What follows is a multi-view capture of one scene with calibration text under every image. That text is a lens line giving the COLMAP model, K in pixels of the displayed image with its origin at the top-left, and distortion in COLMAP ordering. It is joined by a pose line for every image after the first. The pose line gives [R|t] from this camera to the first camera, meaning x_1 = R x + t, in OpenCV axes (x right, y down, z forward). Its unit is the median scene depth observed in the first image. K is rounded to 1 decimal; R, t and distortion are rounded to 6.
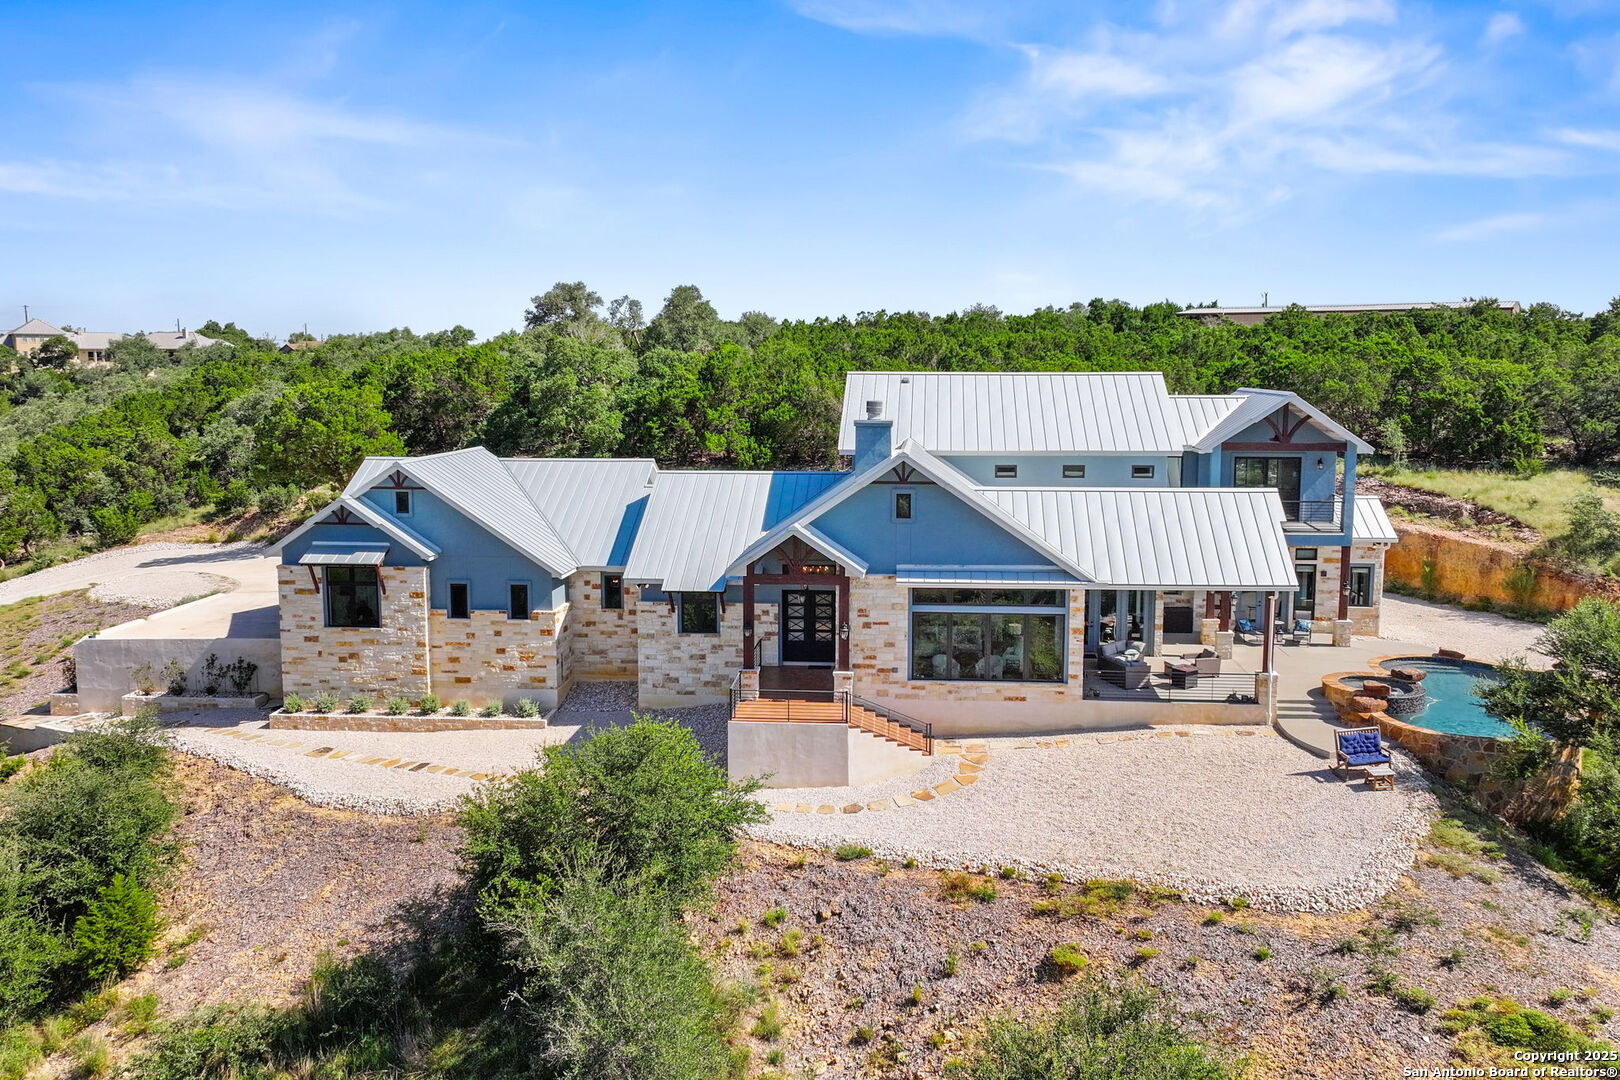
lens RADIAL K [[1376.0, 0, 810.0], [0, 1376.0, 540.0], [0, 0, 1]] dist [0.010952, -0.010496]
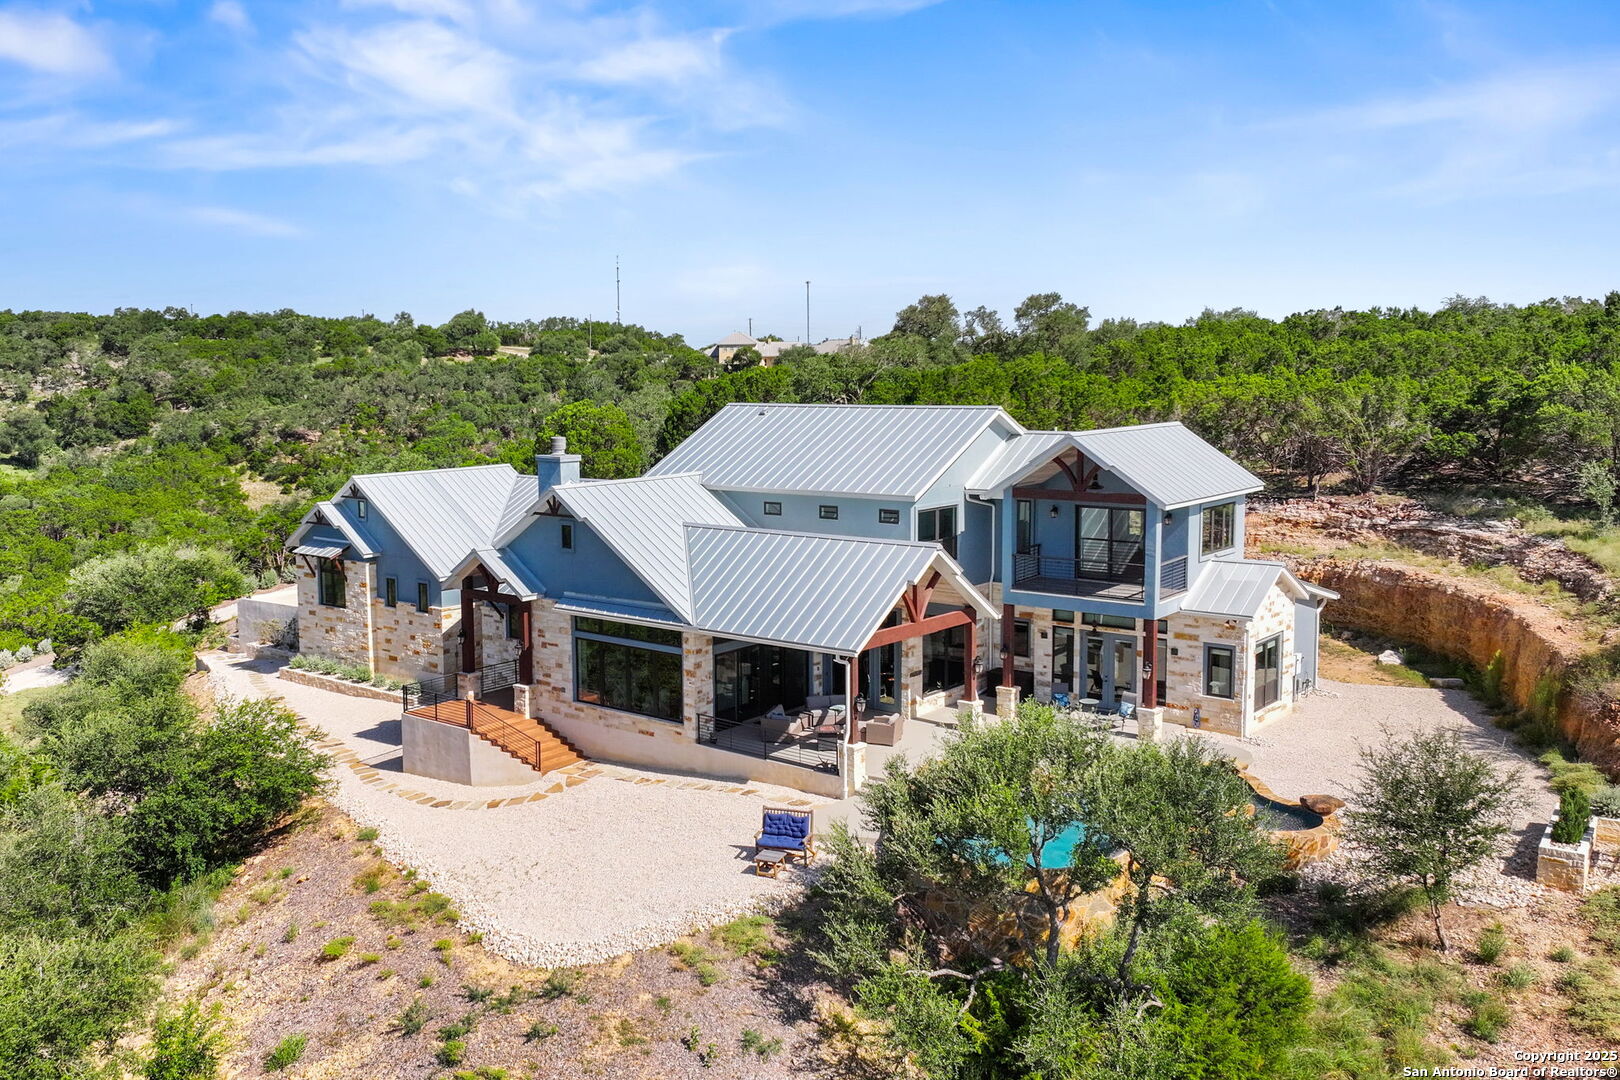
lens RADIAL K [[1438.8, 0, 699.4], [0, 1438.8, 537.6], [0, 0, 1]] dist [0.024847, 0.005512]
pose [[0.788082, 0.061240, -0.612517, 0.747818], [-0.062237, 0.997867, 0.019692, -0.047228], [0.612416, 0.022602, 0.790212, 0.163577]]
